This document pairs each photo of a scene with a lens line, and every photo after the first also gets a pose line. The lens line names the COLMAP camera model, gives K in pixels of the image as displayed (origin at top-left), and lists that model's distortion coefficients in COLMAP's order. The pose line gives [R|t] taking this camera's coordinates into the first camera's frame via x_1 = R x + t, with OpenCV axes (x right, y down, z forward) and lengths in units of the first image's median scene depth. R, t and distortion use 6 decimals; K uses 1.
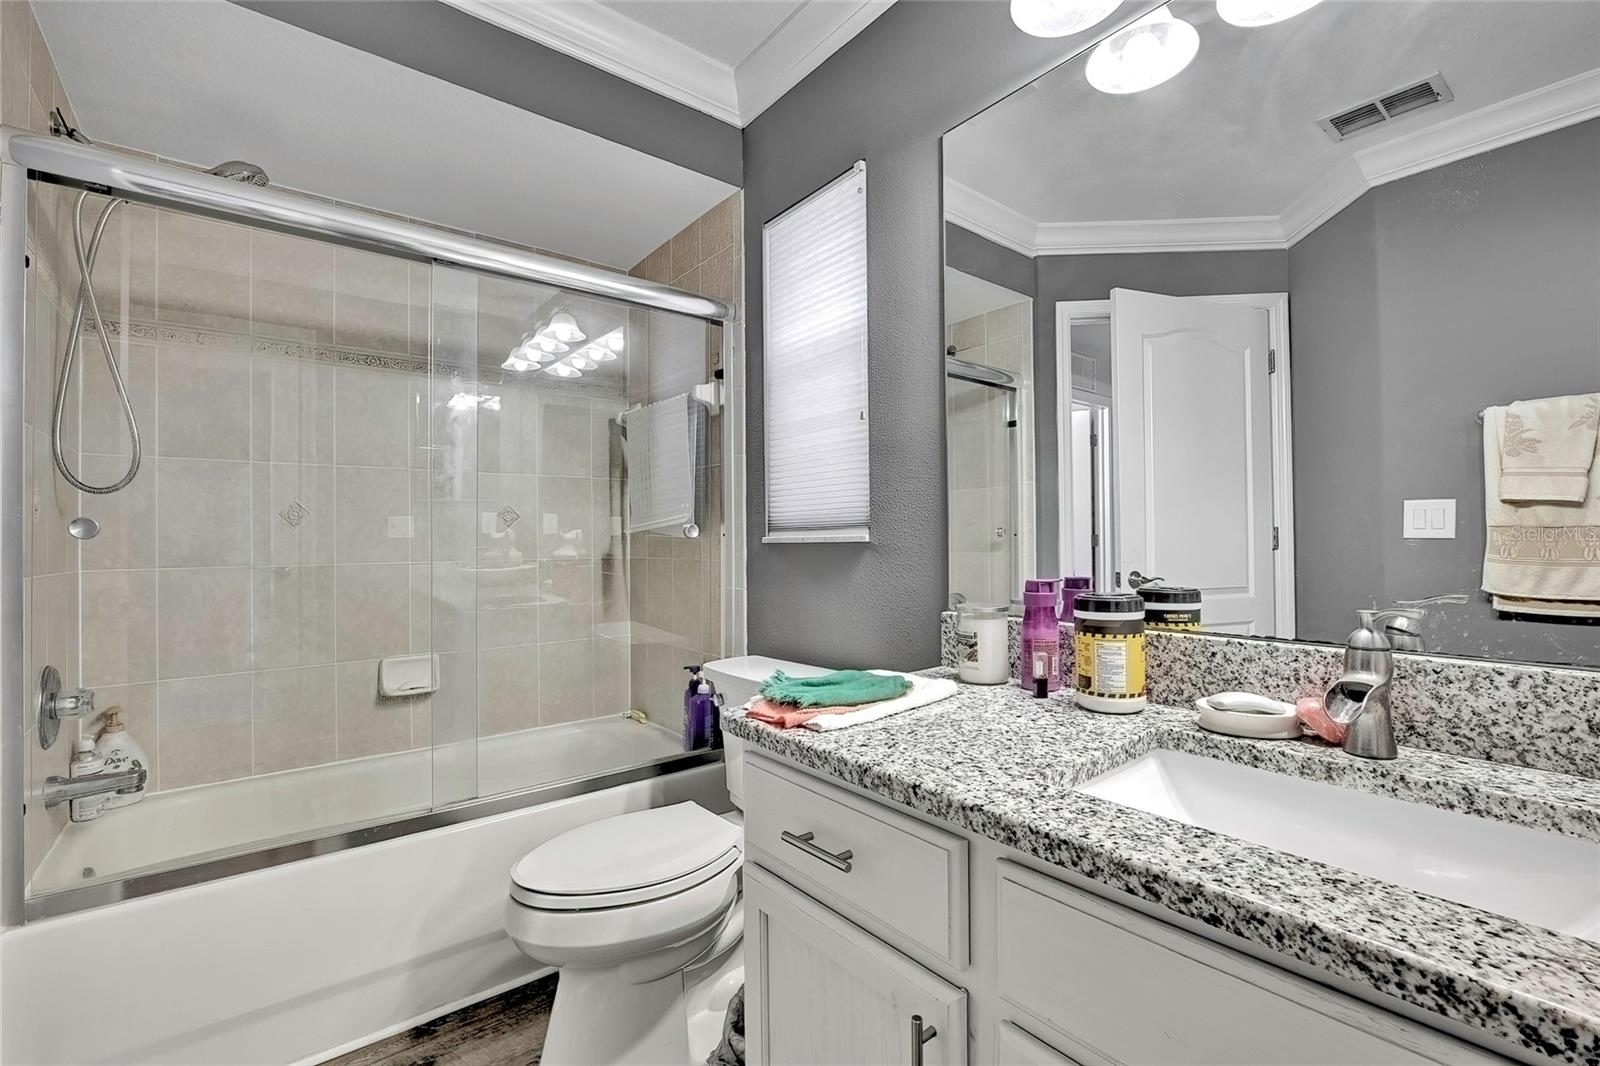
lens RADIAL K [[690.5, 0, 805.8], [0, 690.5, 528.9], [0, 0, 1]] dist [-0.012025, -0.000241]
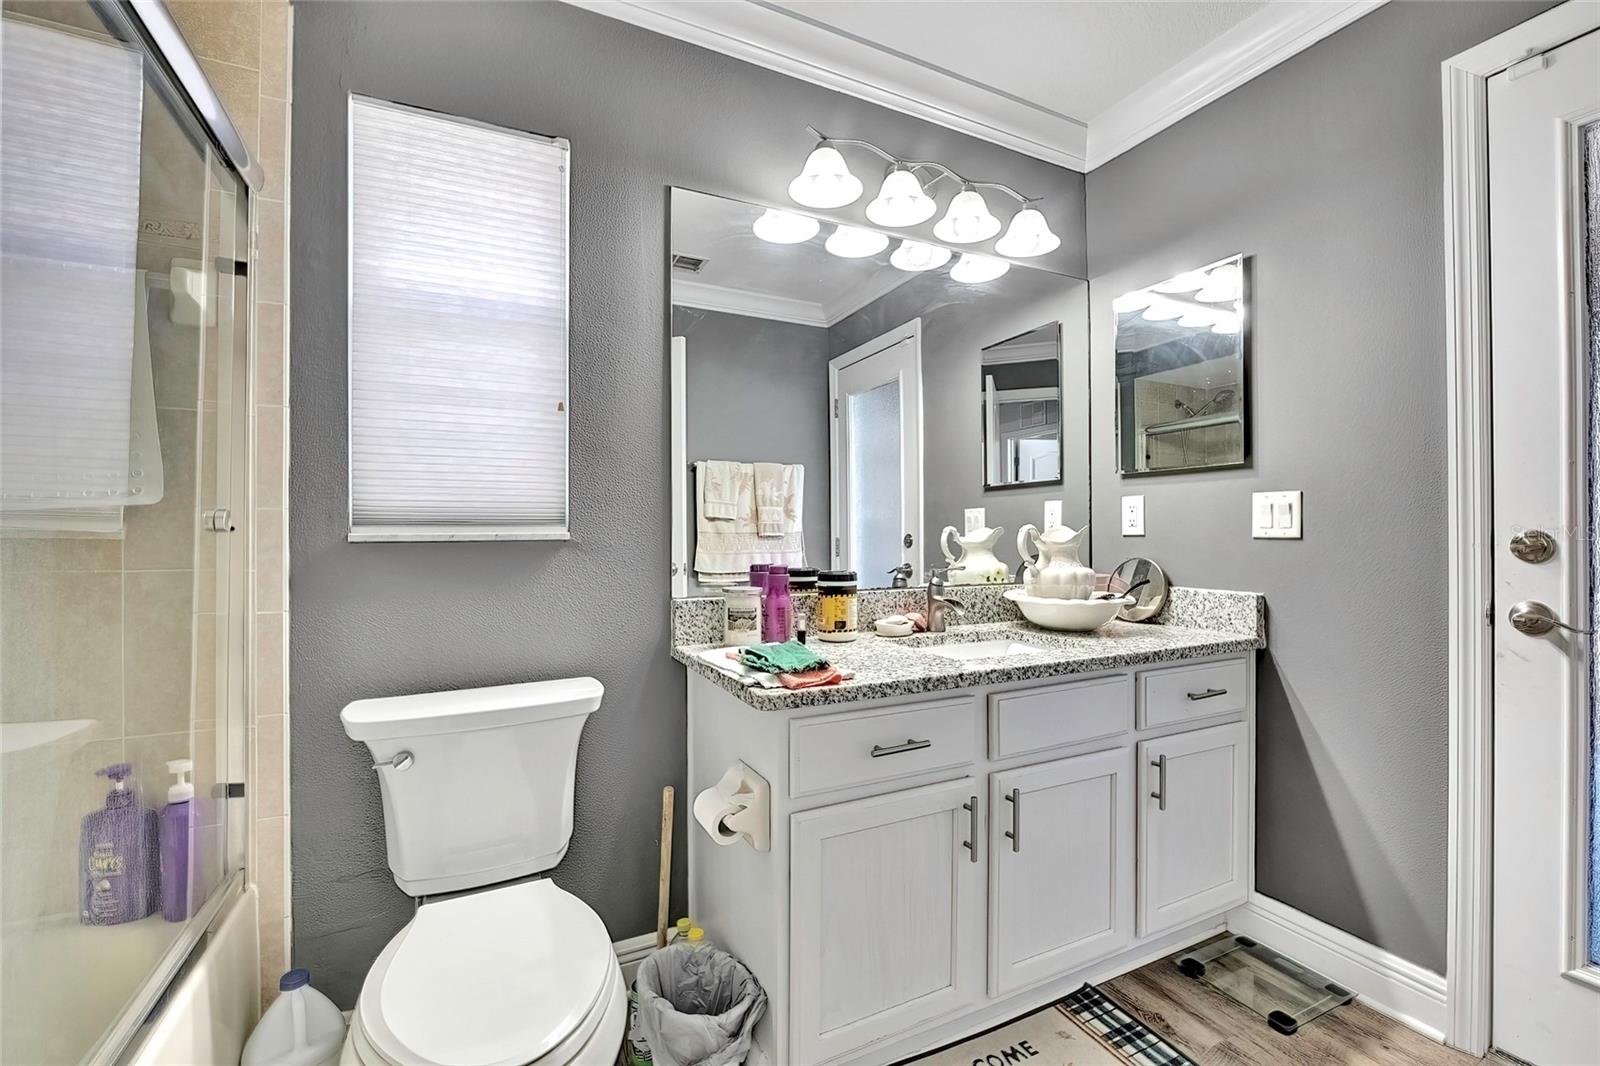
lens RADIAL K [[690.5, 0, 805.8], [0, 690.5, 528.9], [0, 0, 1]] dist [-0.012025, -0.000241]
pose [[0.207419, 0.018738, 0.978073, -0.861502], [-0.015807, 0.999750, -0.015801, 0.015604], [-0.978124, -0.012182, 0.207664, 0.528315]]
